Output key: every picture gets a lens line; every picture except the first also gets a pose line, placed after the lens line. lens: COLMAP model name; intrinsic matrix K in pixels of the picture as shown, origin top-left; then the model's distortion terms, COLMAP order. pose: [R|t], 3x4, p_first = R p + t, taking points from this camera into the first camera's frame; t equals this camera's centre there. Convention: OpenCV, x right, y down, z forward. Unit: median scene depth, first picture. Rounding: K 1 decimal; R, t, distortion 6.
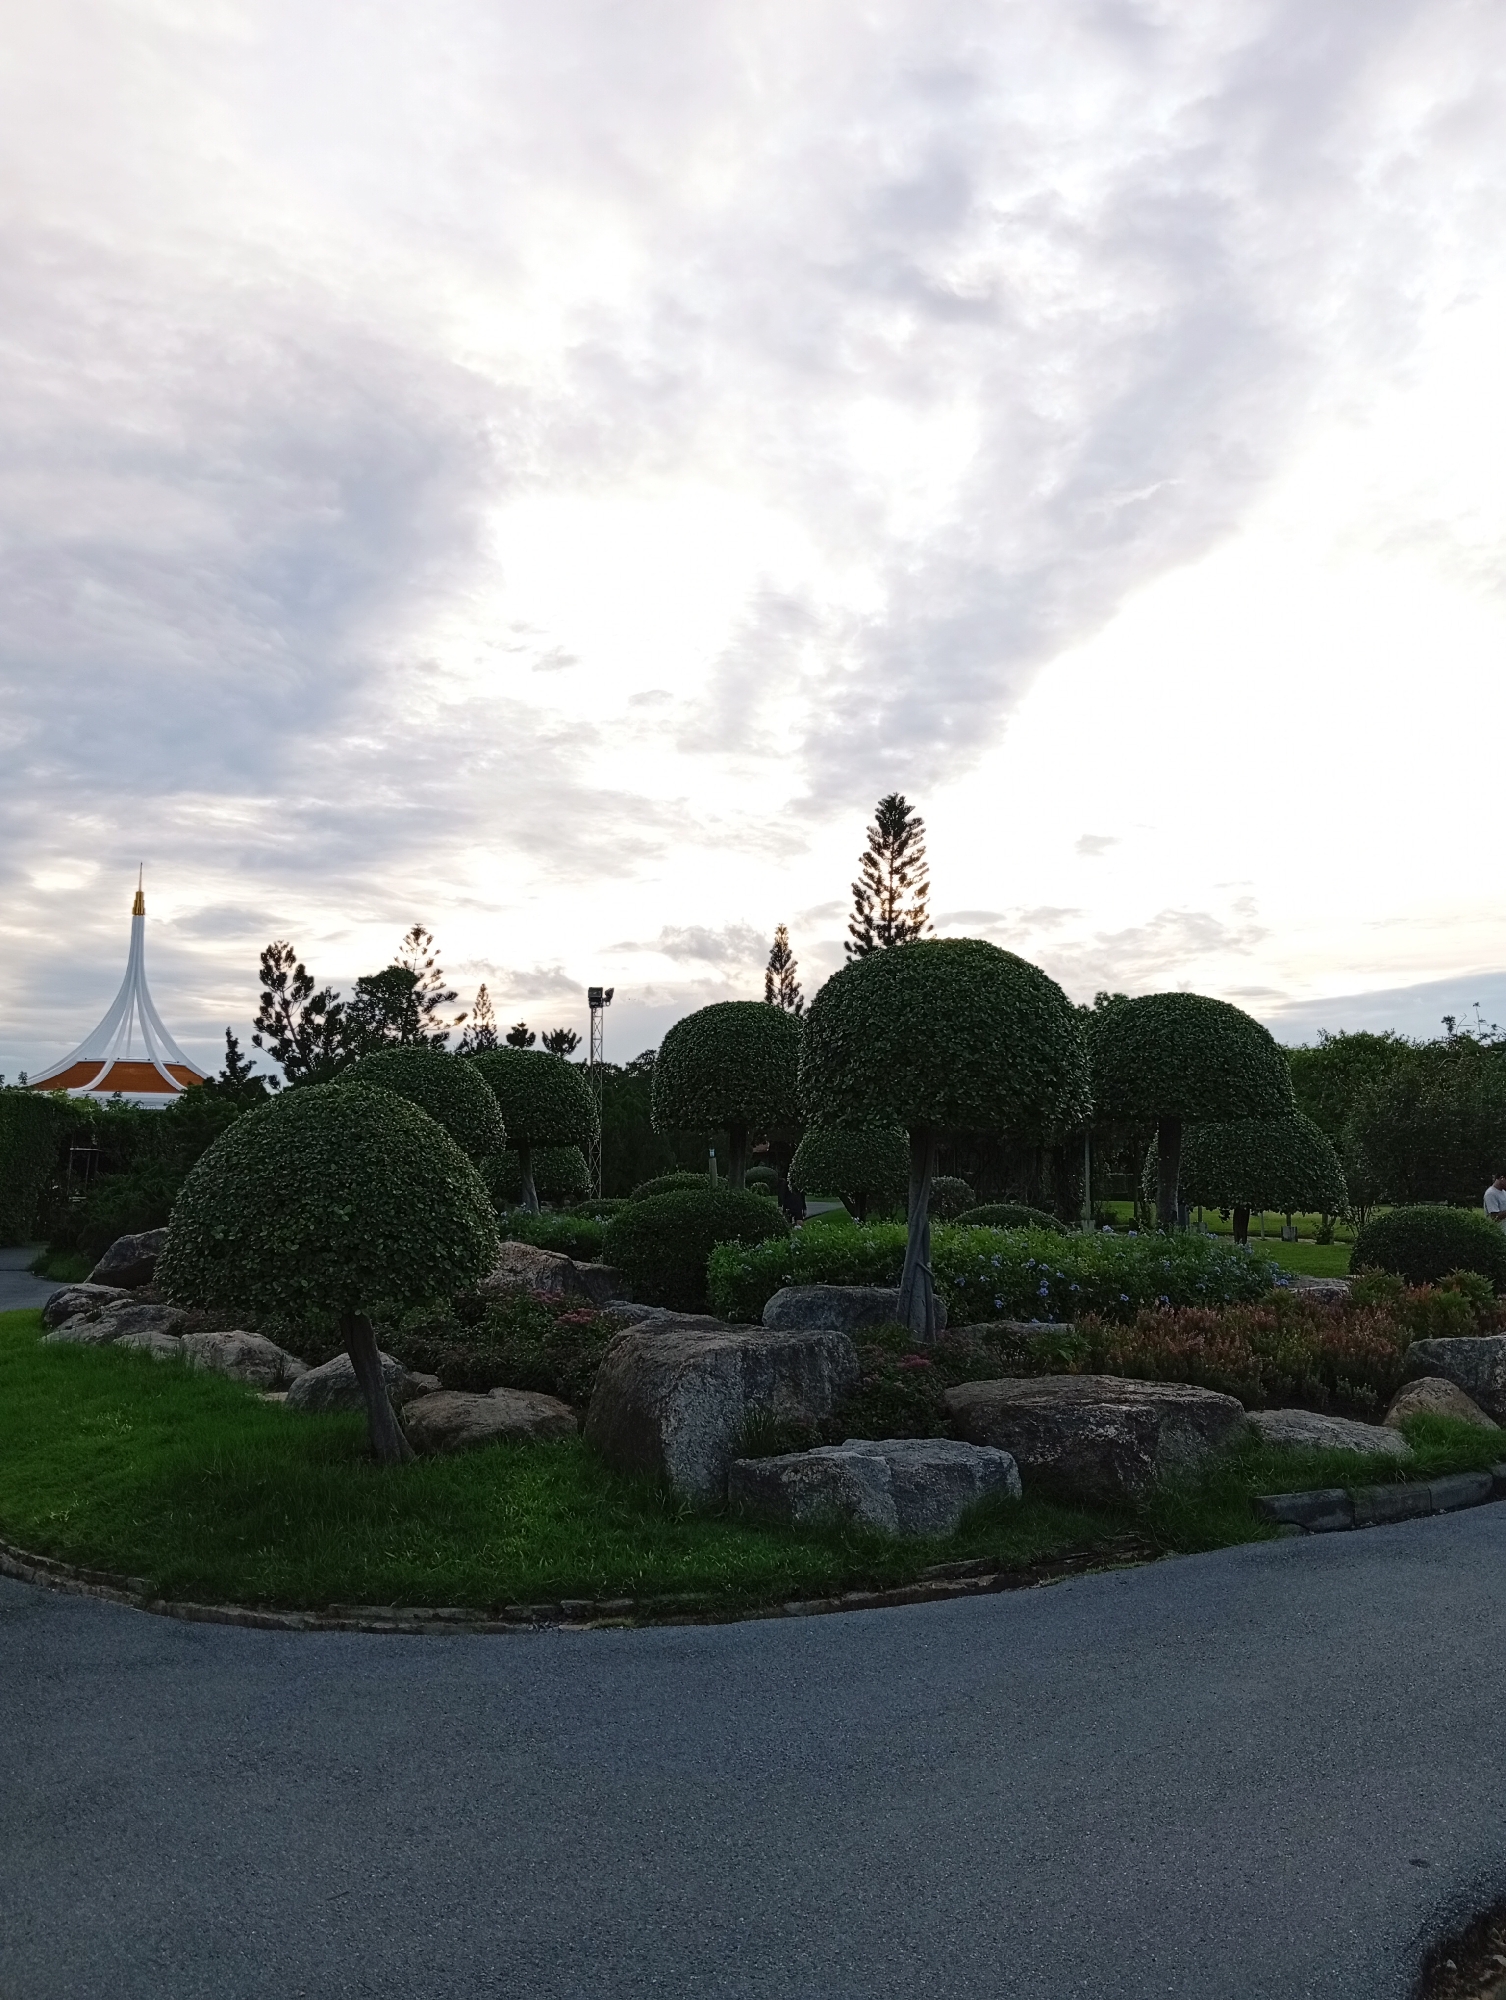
lens RADIAL K [[1546.8, 0, 752.4], [0, 1546.8, 1010.3], [0, 0, 1]] dist [0.156878, -0.341100]
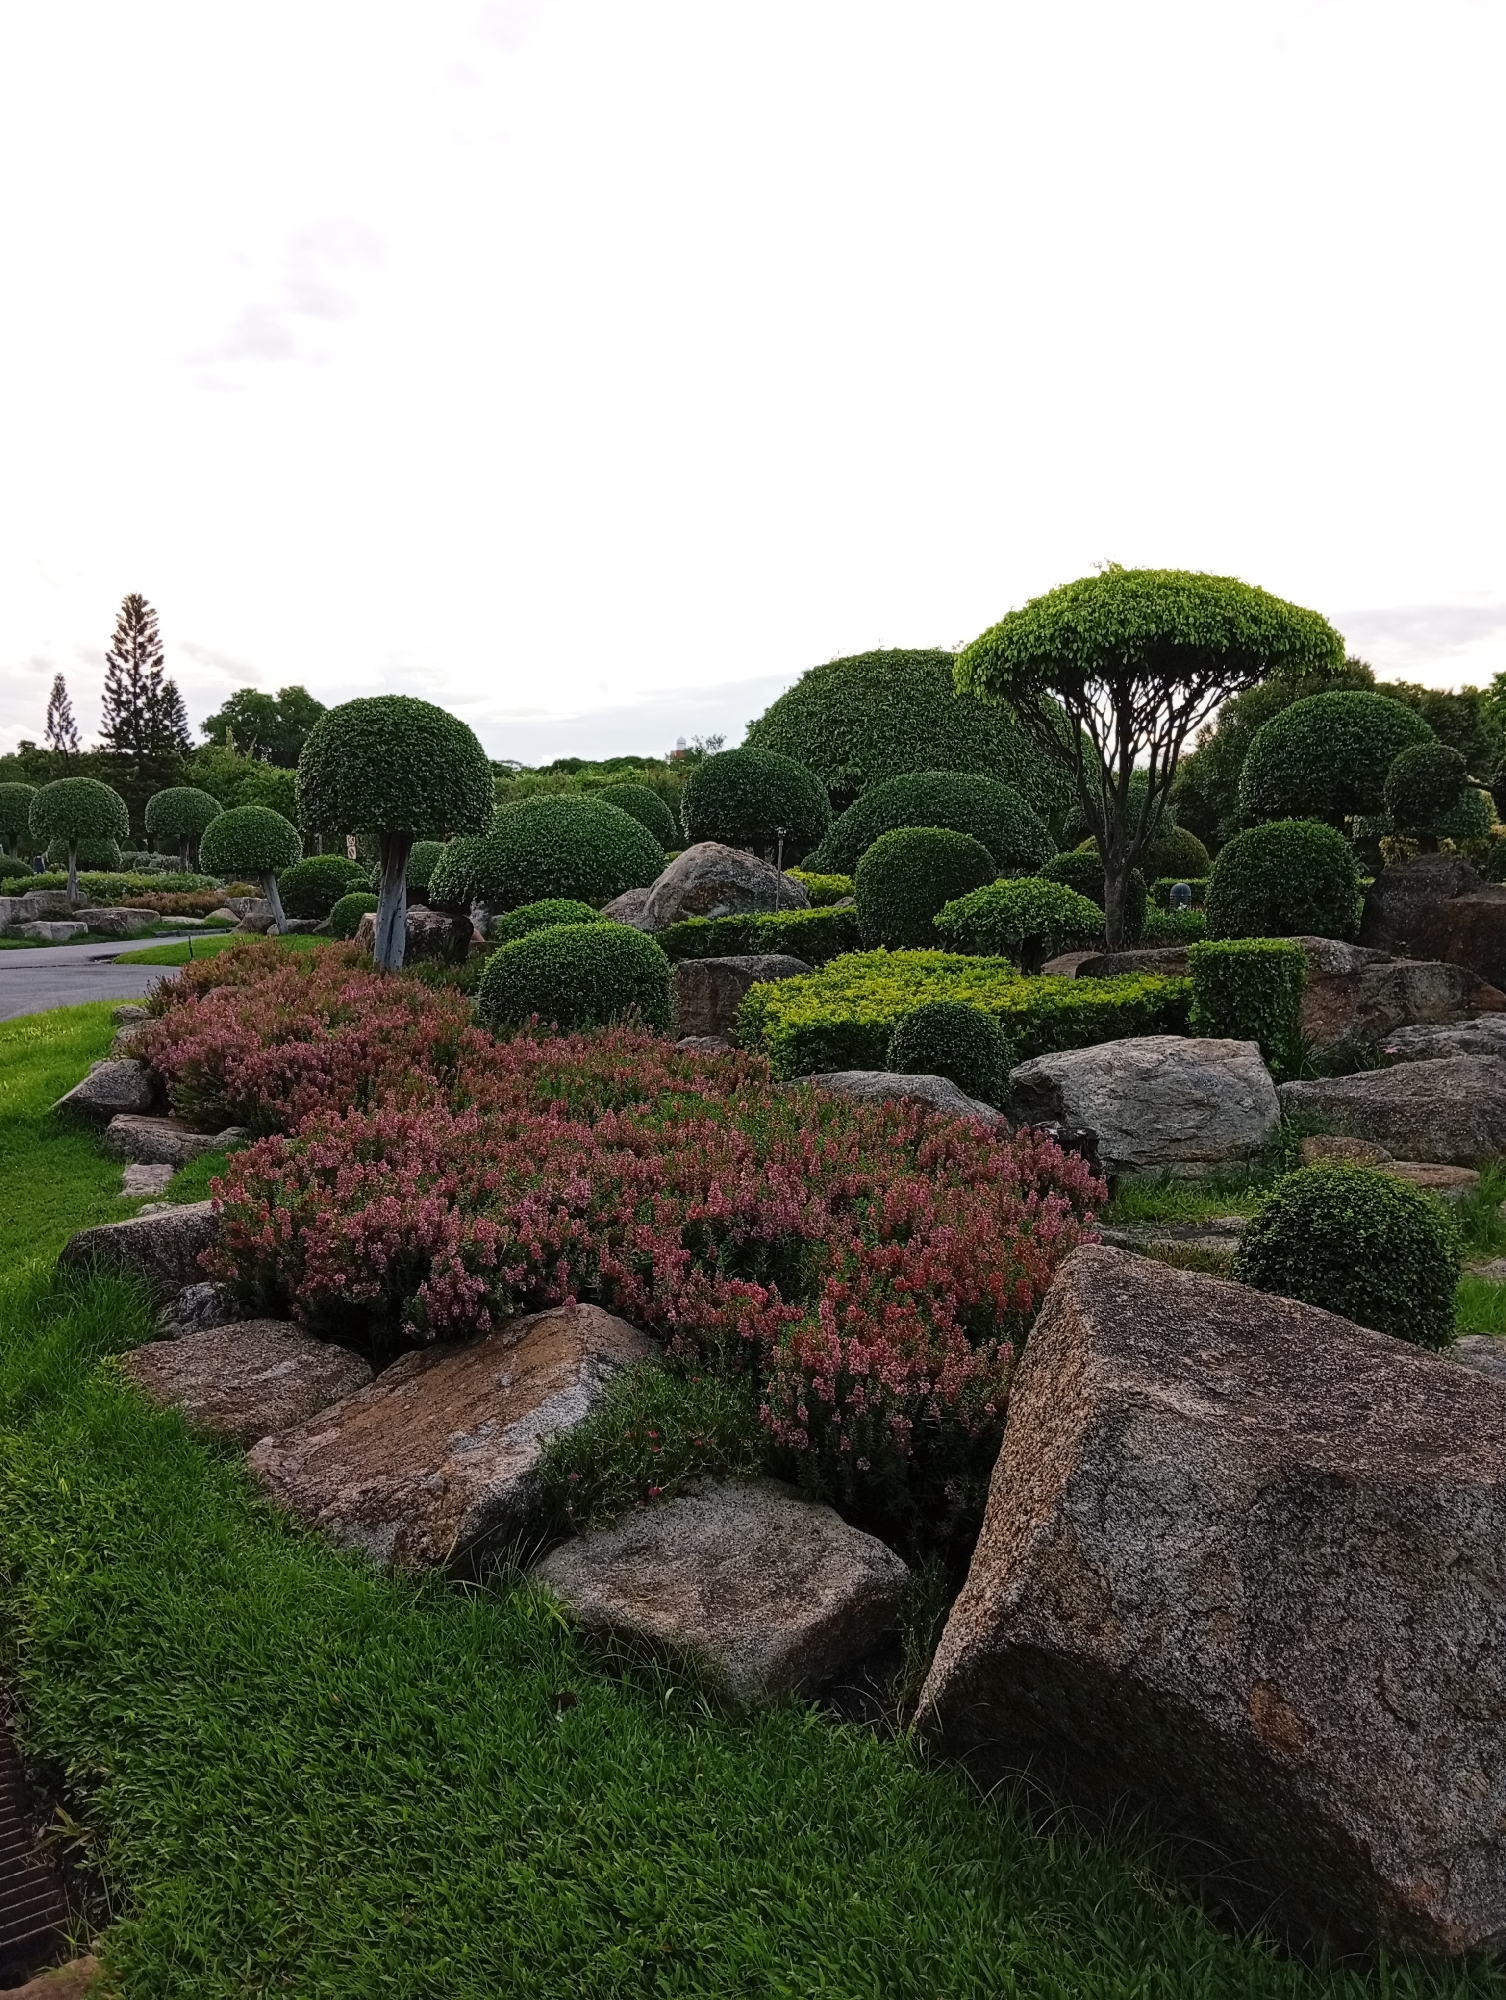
lens RADIAL K [[1546.8, 0, 752.4], [0, 1546.8, 1010.3], [0, 0, 1]] dist [0.156878, -0.341100]
pose [[0.918702, -0.043928, 0.392502, 0.027039], [-0.036617, 0.980041, 0.195392, -0.065458], [-0.393251, -0.193880, 0.898757, -0.630452]]
